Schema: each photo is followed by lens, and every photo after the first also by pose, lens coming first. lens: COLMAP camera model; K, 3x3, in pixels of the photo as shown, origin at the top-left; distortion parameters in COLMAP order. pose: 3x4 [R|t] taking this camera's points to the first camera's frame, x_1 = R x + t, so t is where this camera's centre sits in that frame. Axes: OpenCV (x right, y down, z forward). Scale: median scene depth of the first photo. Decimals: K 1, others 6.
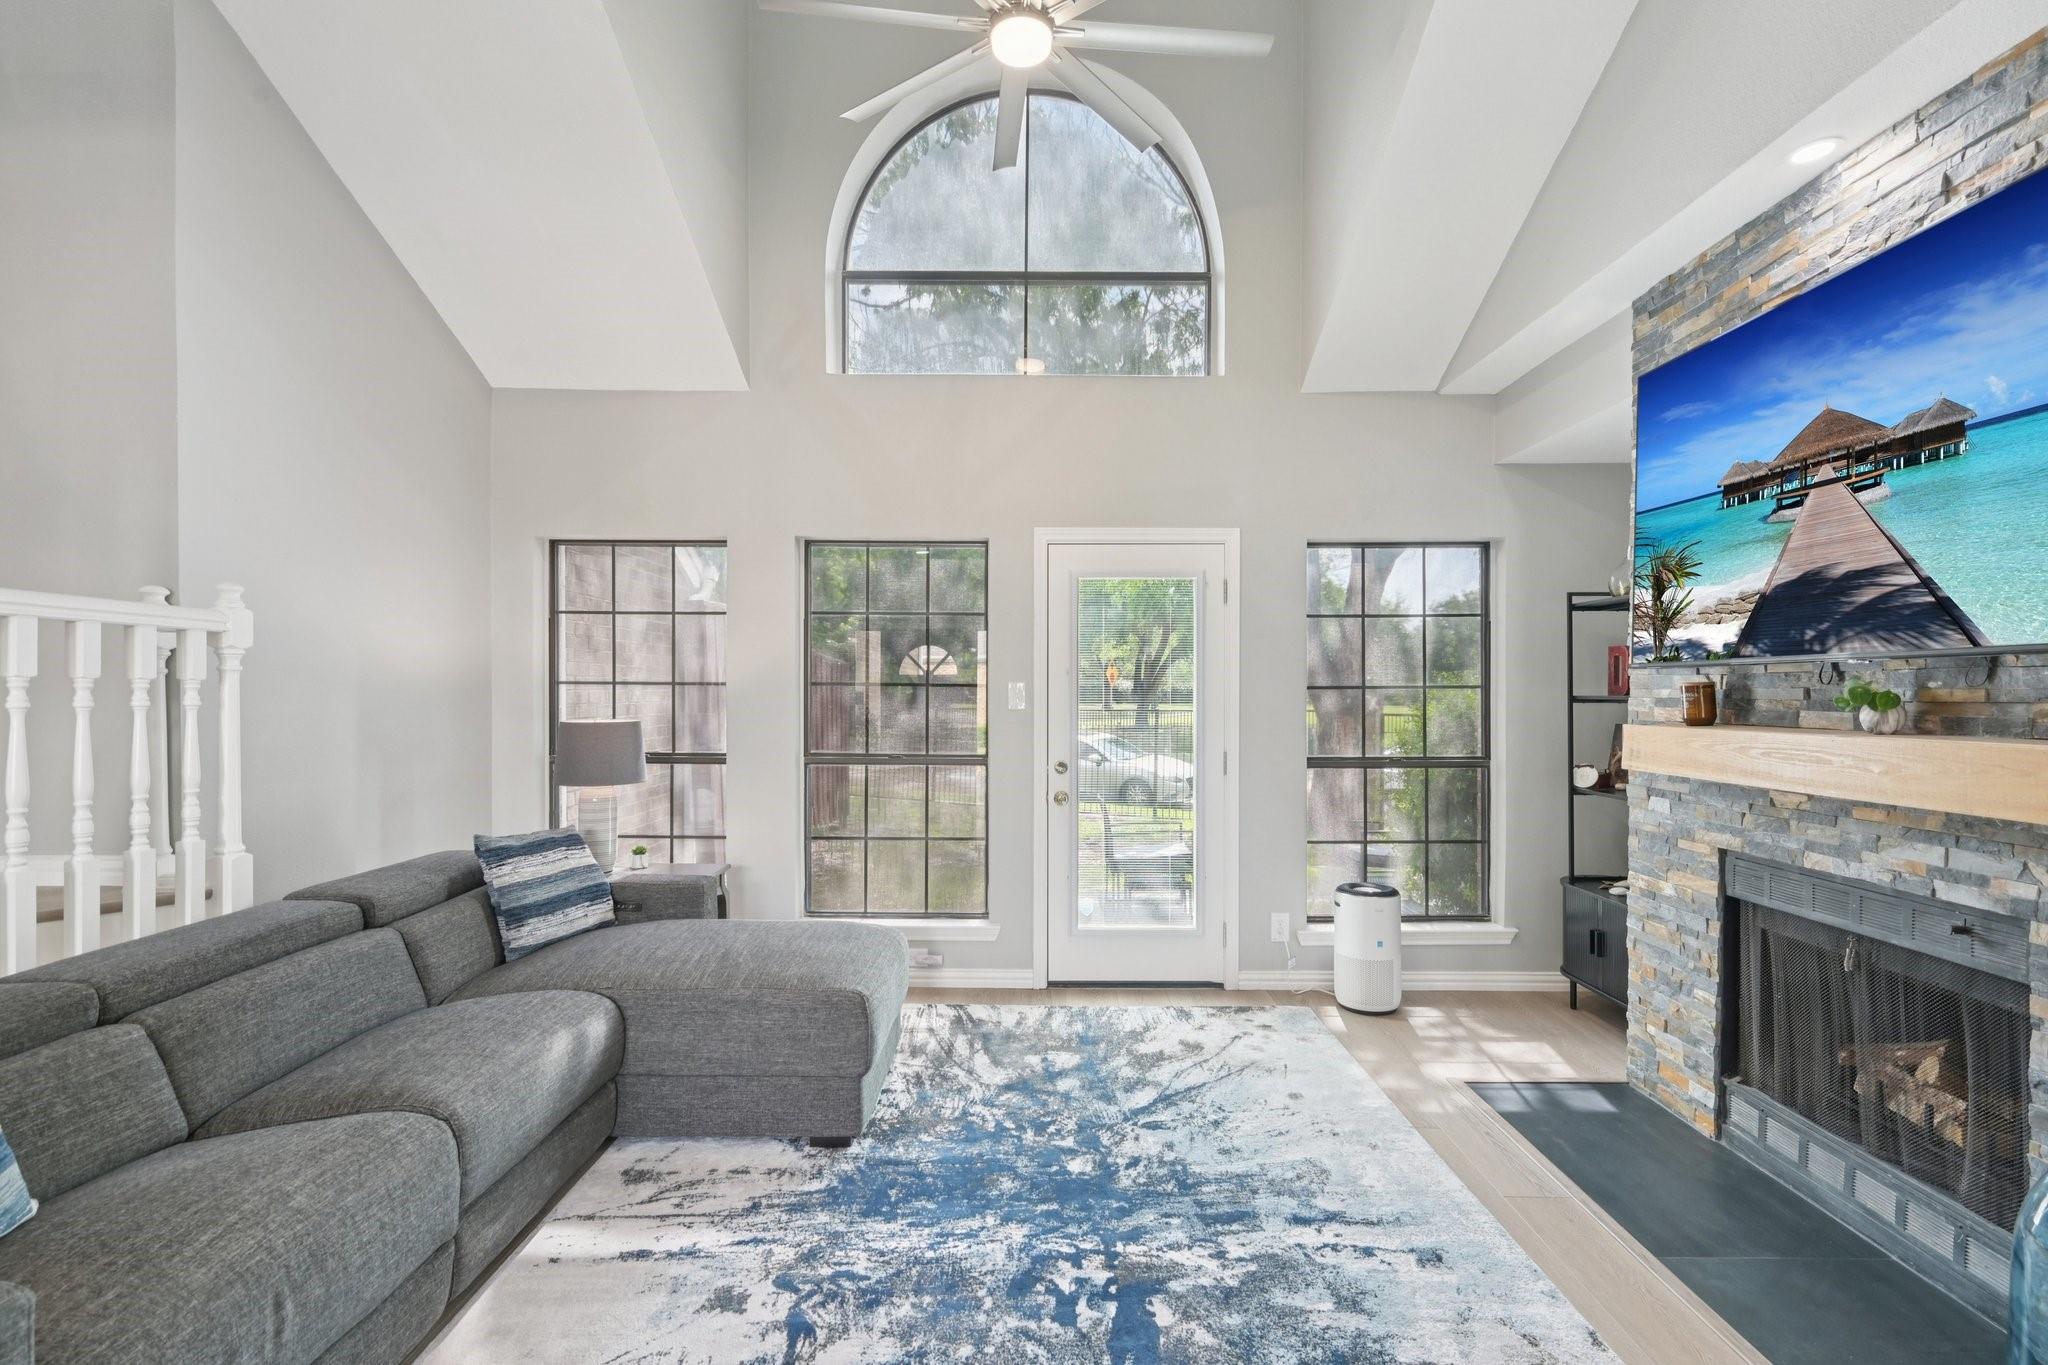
lens RADIAL K [[943.3, 0, 1029.3], [0, 943.3, 686.4], [0, 0, 1]] dist [0.004084, 0.000233]
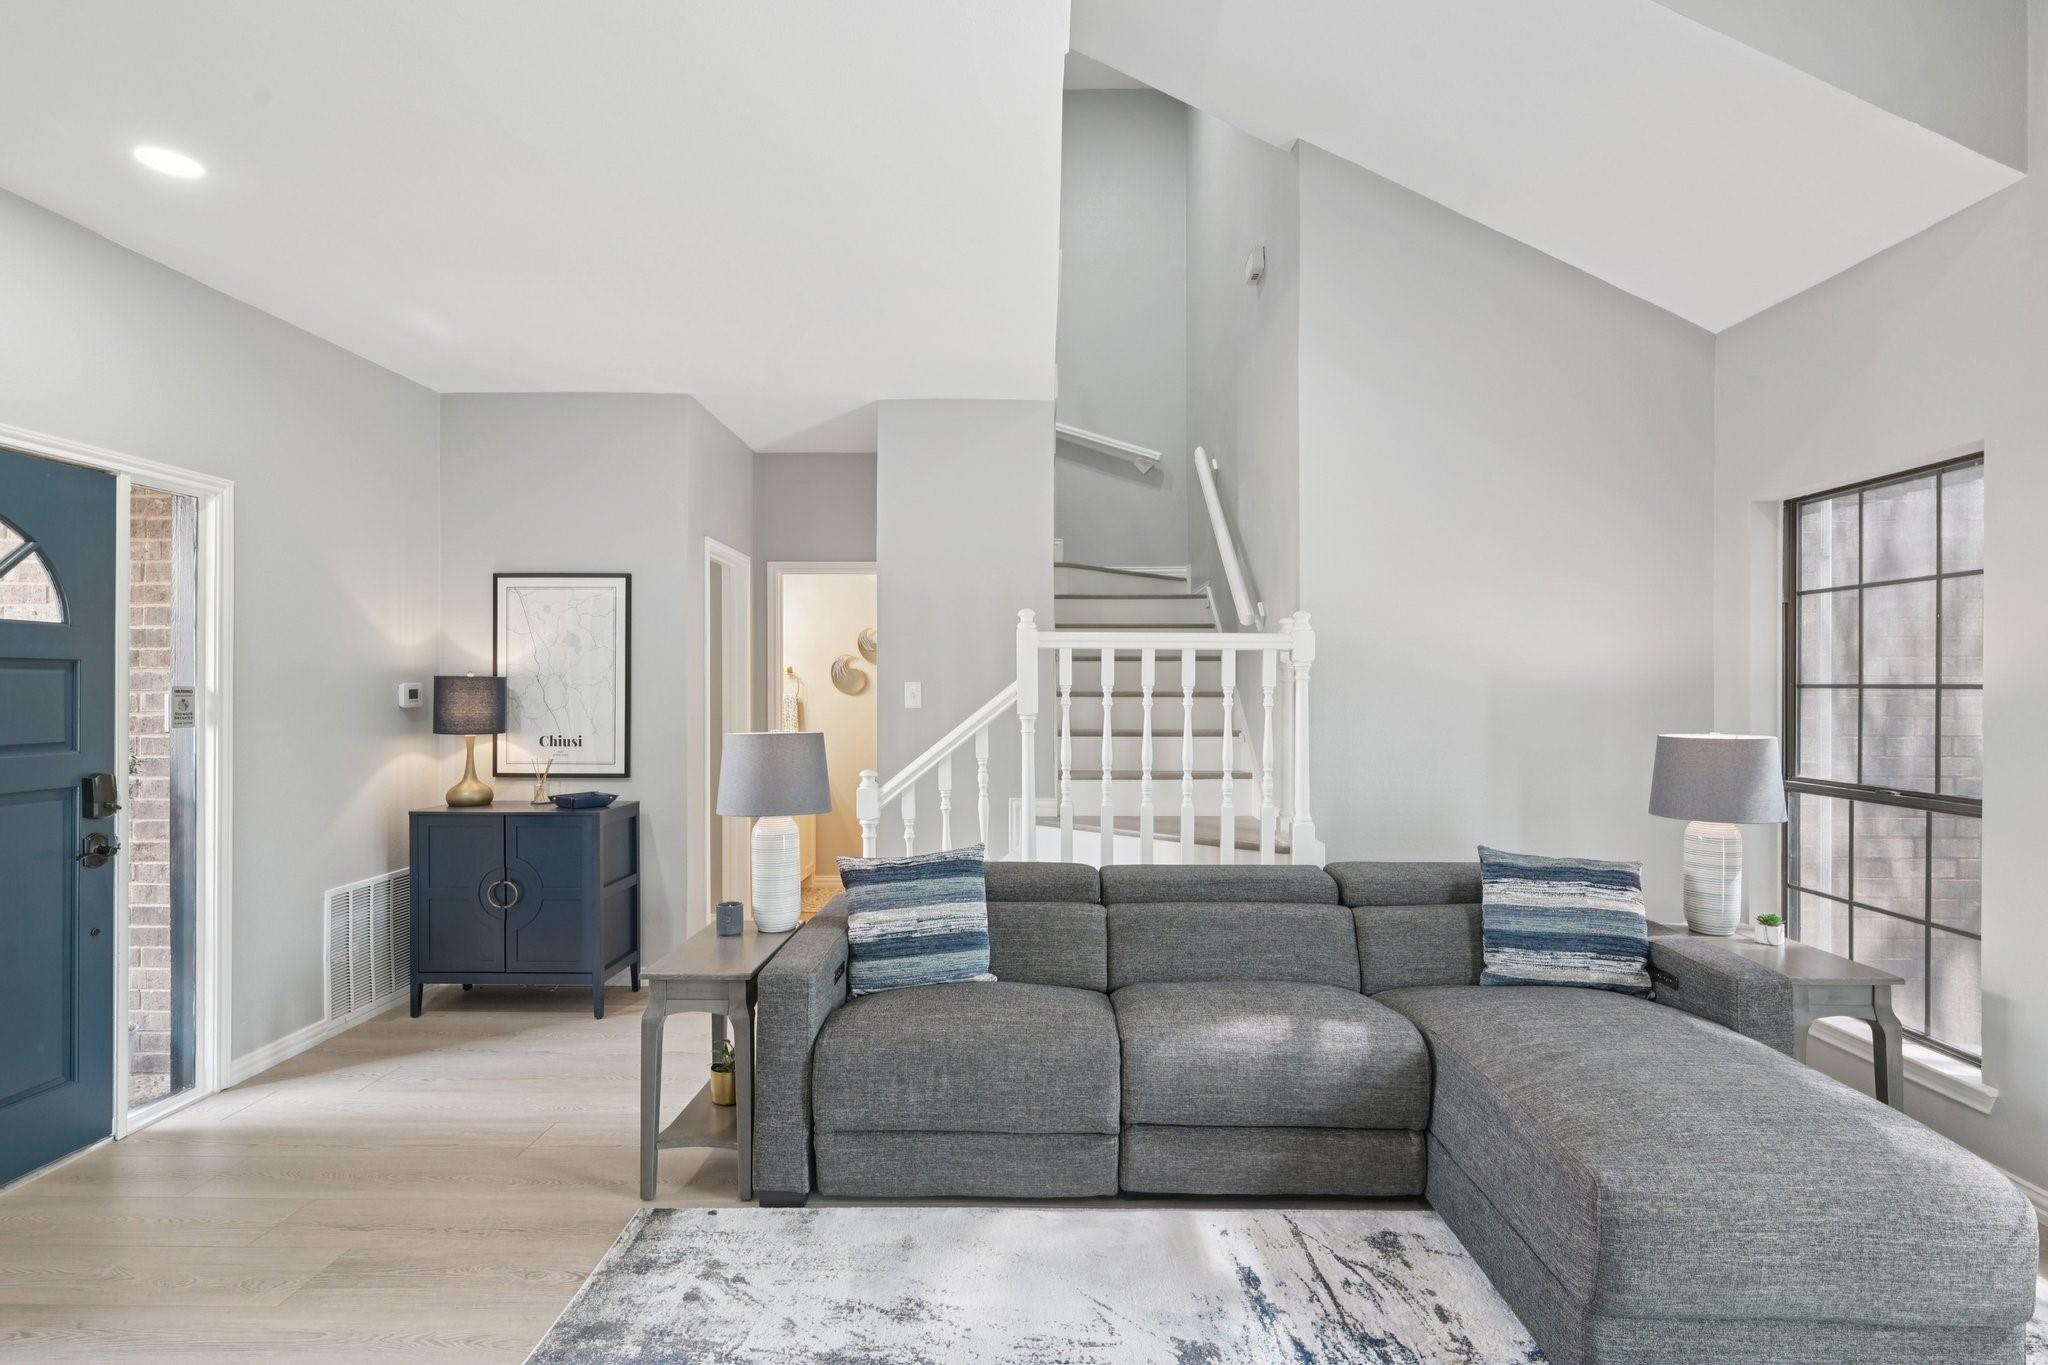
lens RADIAL K [[980.2, 0, 1022.4], [0, 980.2, 687.6], [0, 0, 1]] dist [-0.001038, 0.000889]
pose [[-0.004937, -0.007355, -0.999961, 0.572684], [0.001353, 0.999972, -0.007362, 0.004796], [0.999987, -0.001389, -0.004927, 0.747766]]
